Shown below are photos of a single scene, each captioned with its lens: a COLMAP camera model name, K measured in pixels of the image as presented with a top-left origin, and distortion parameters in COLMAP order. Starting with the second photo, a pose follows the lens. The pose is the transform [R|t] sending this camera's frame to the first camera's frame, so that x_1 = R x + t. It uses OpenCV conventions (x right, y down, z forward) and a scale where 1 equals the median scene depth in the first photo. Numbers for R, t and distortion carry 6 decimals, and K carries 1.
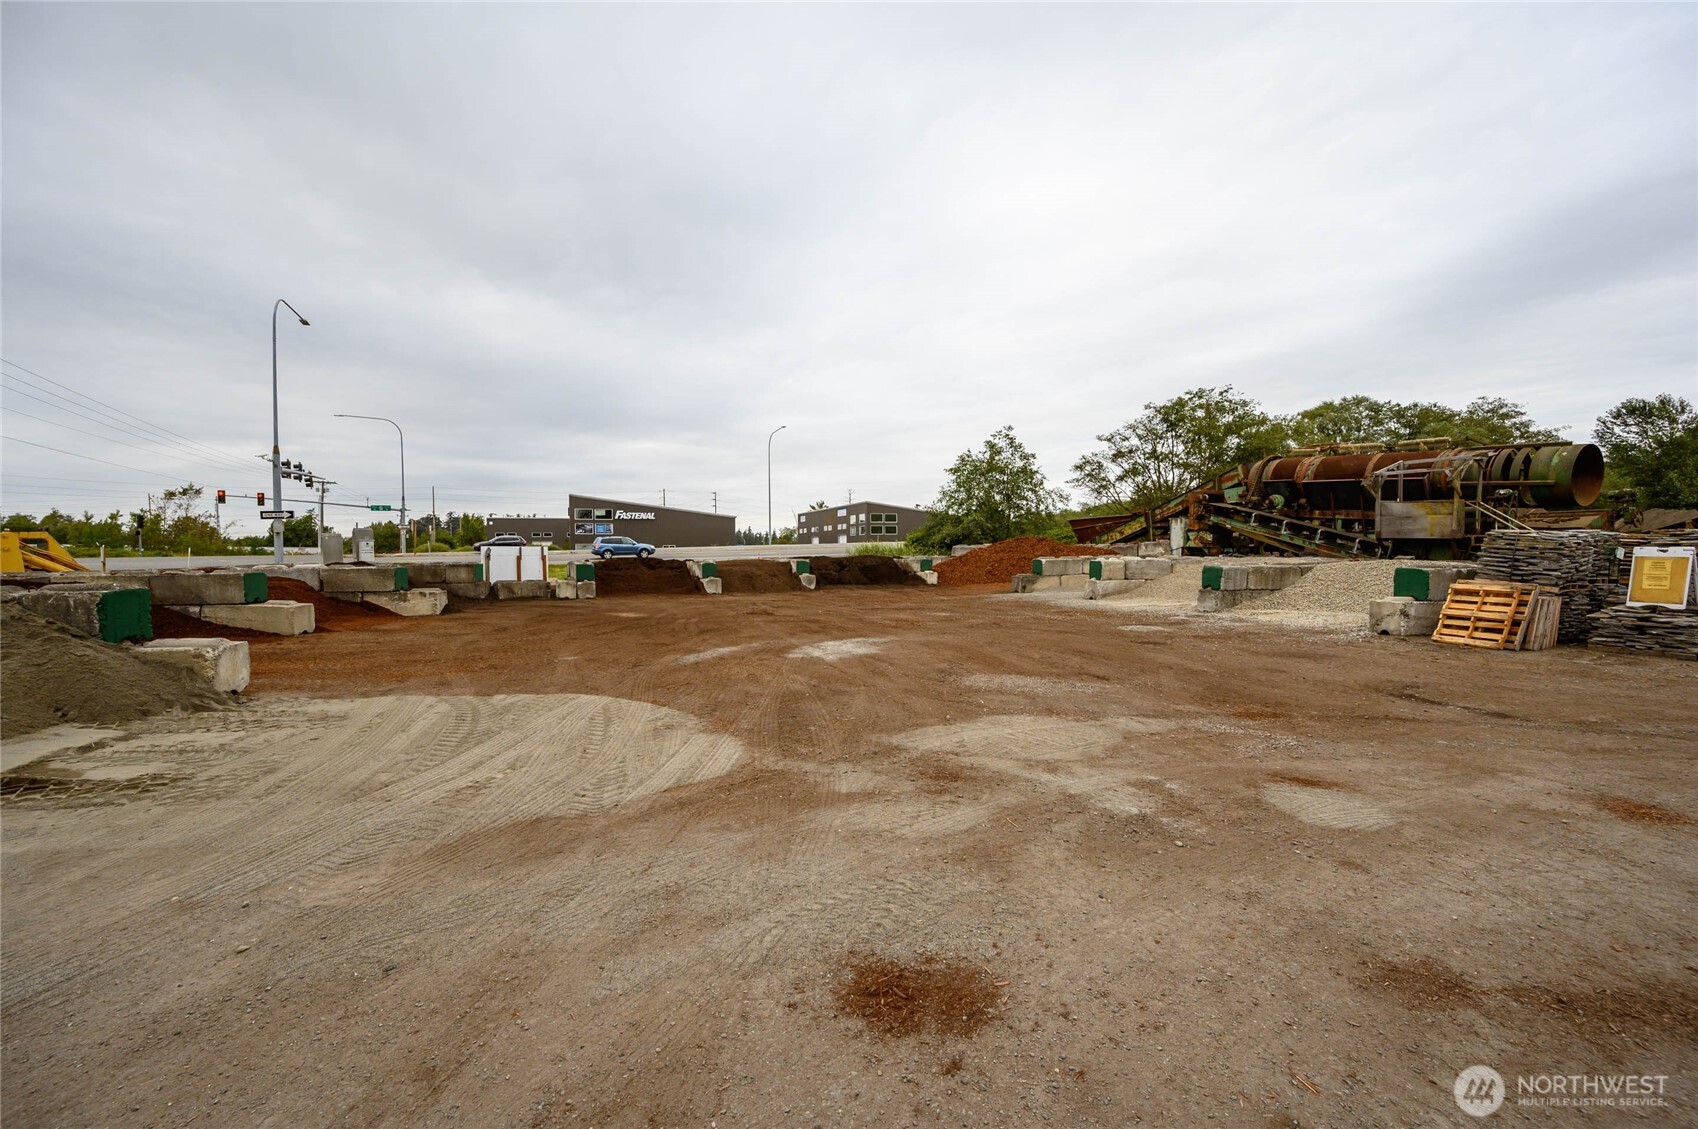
lens RADIAL K [[663.9, 0, 851.5], [0, 663.9, 559.1], [0, 0, 1]] dist [-0.001276, 0.000622]
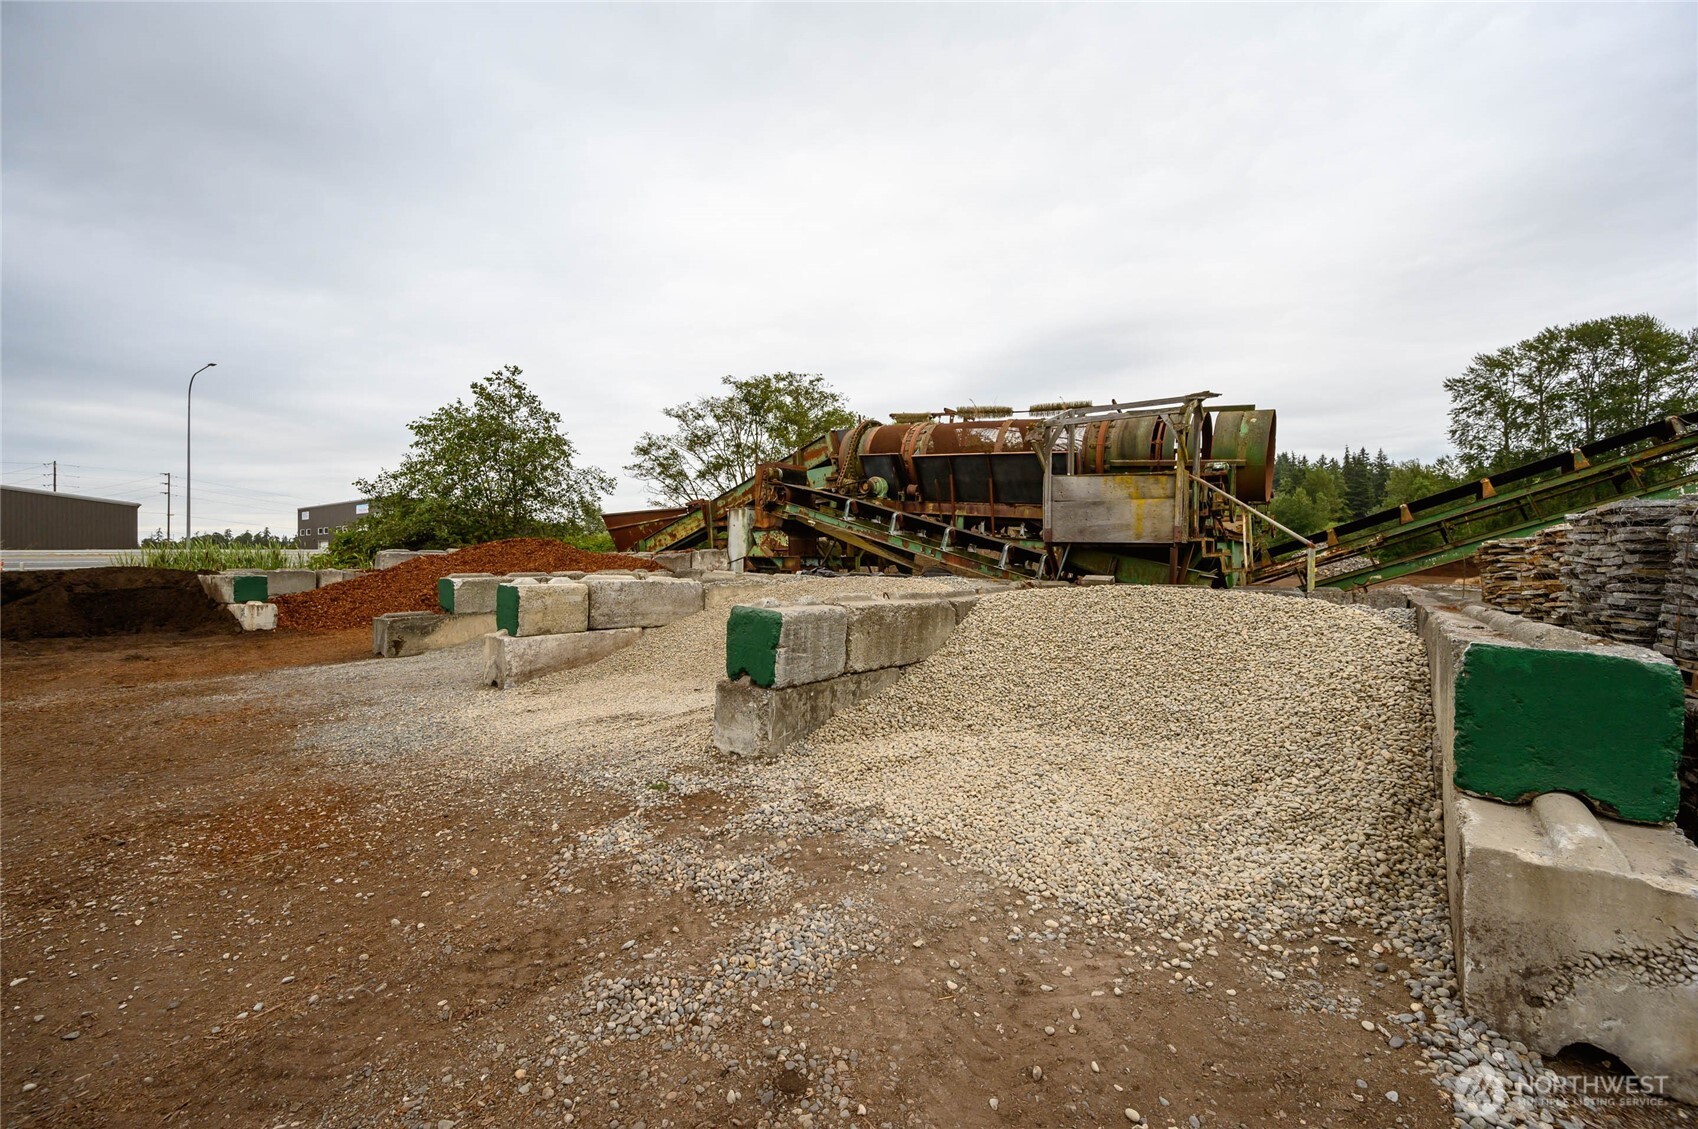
lens RADIAL K [[663.9, 0, 843.5], [0, 663.9, 563.7], [0, 0, 1]] dist [-0.001276, 0.000622]
pose [[0.851135, 0.008725, 0.524874, 0.262056], [-0.002578, 0.999919, -0.012441, -0.004780], [-0.524941, 0.009236, 0.851089, 0.448086]]
